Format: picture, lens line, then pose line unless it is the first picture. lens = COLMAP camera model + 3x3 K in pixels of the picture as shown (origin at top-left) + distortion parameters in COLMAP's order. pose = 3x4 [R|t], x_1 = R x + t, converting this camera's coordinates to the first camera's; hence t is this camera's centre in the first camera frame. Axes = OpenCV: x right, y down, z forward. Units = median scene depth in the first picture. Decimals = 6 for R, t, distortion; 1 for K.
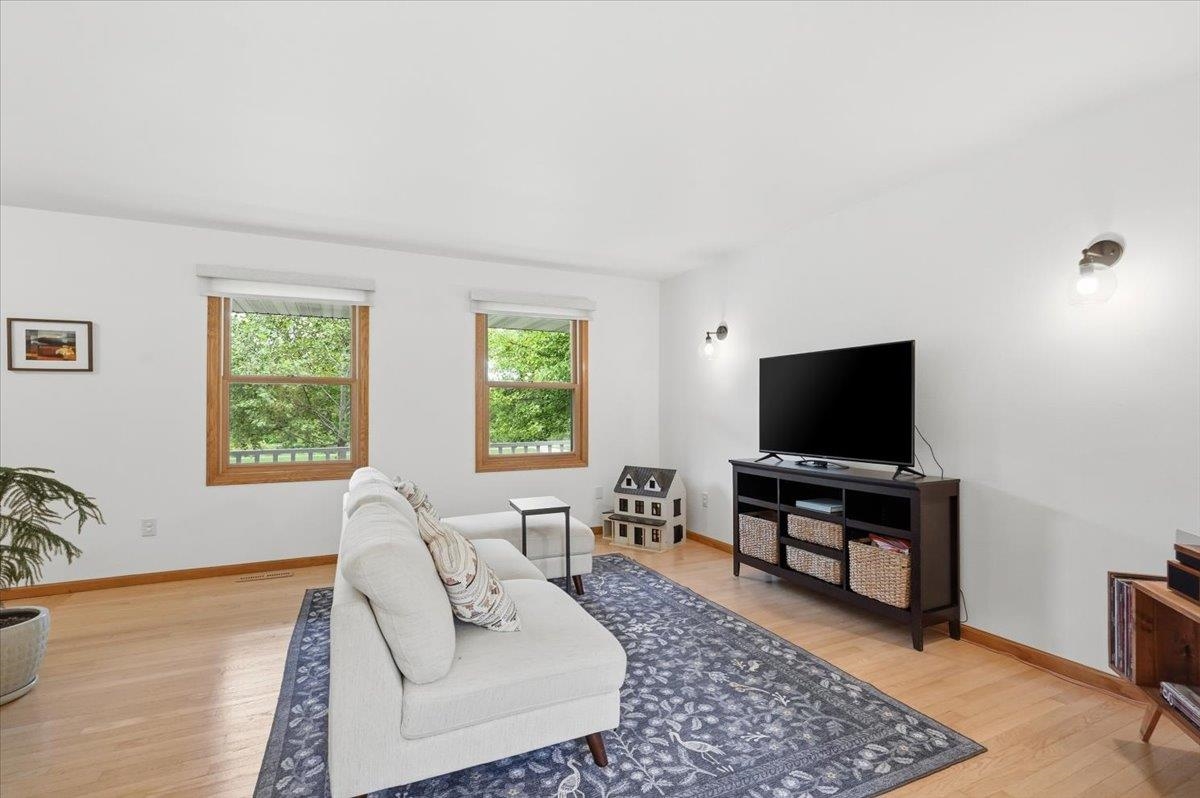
lens RADIAL K [[549.7, 0, 594.4], [0, 549.7, 402.7], [0, 0, 1]] dist [0.001965, 0.000212]
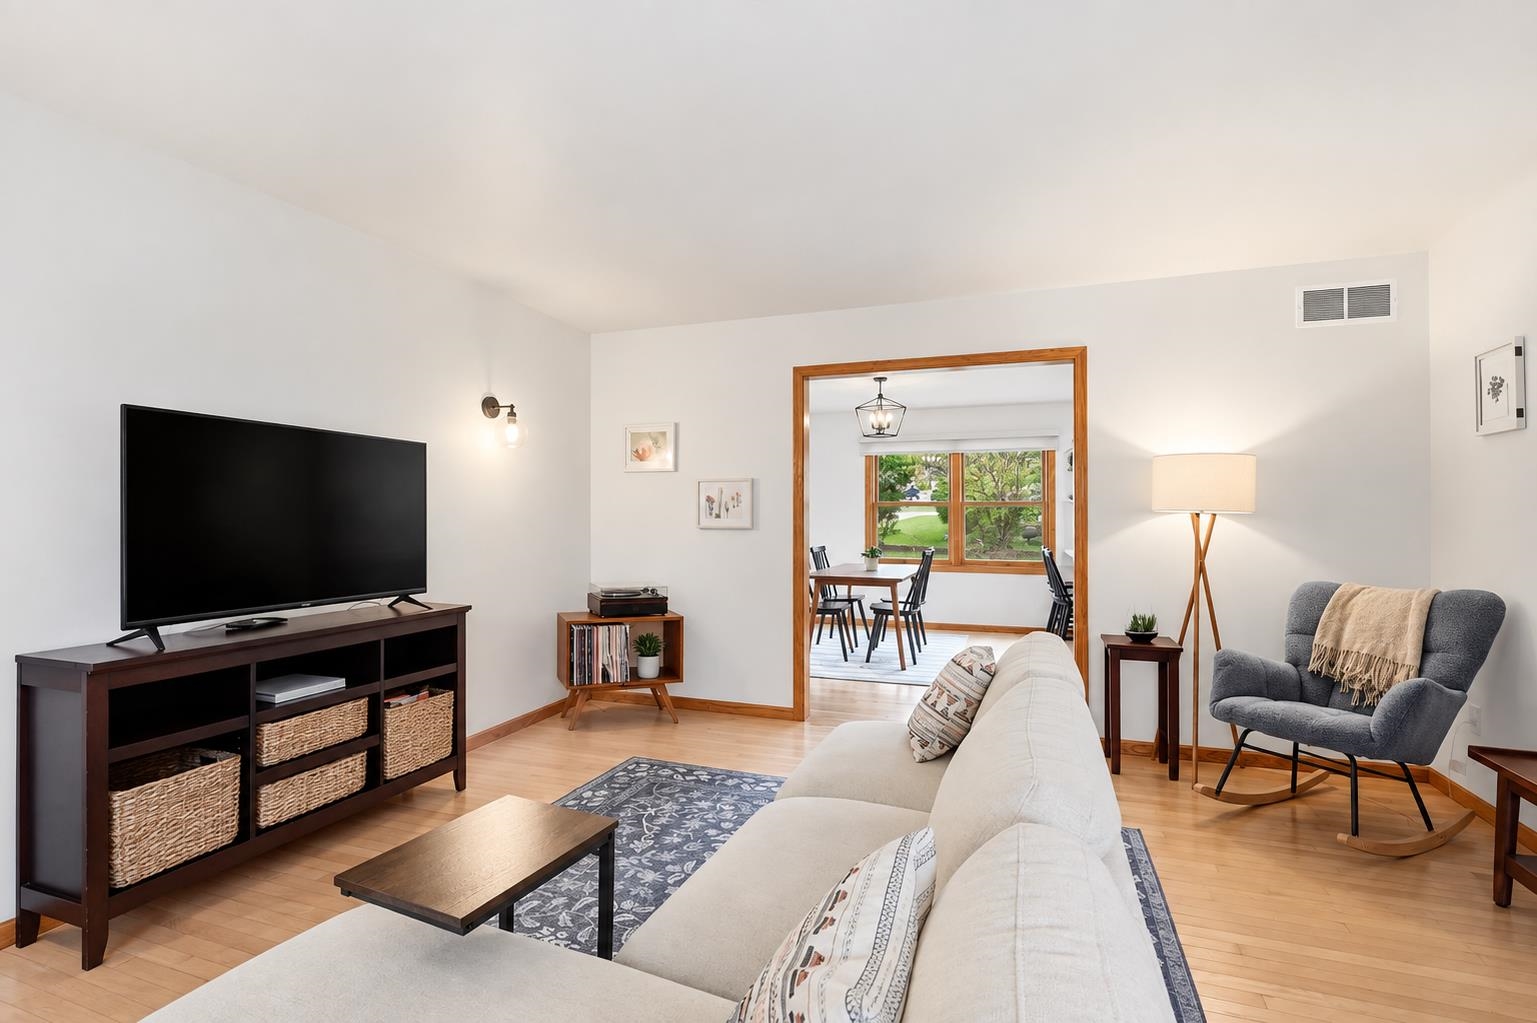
lens RADIAL K [[704.1, 0, 758.5], [0, 704.1, 522.1], [0, 0, 1]] dist [0.001965, 0.000212]
pose [[-0.713230, 0.020776, 0.700622, -0.434001], [0.010690, 0.999767, -0.018764, 0.025028], [-0.700849, -0.005893, -0.713285, 1.091788]]
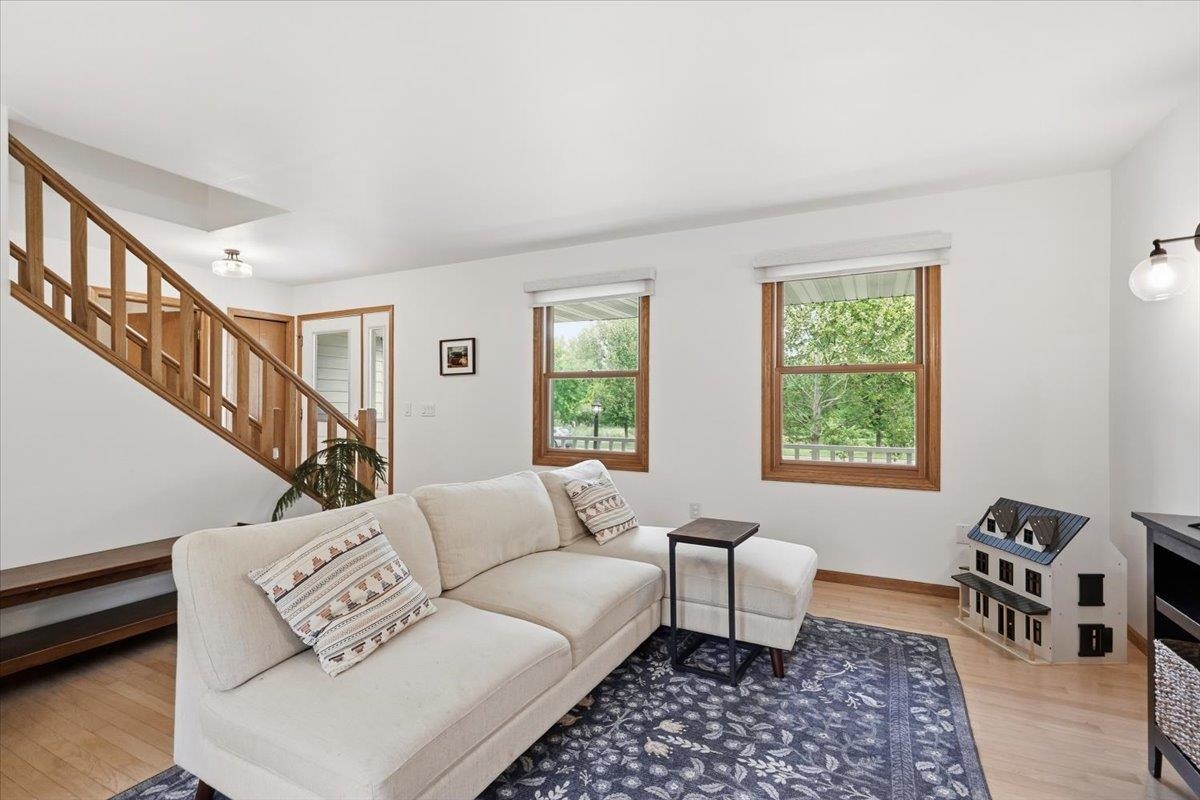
lens RADIAL K [[549.7, 0, 596.8], [0, 549.7, 403.2], [0, 0, 1]] dist [0.001965, 0.000212]
pose [[0.614756, 0.001458, -0.788716, 0.350875], [0.006287, 0.999957, 0.006750, 0.008445], [0.788692, -0.009108, 0.614721, 0.395959]]
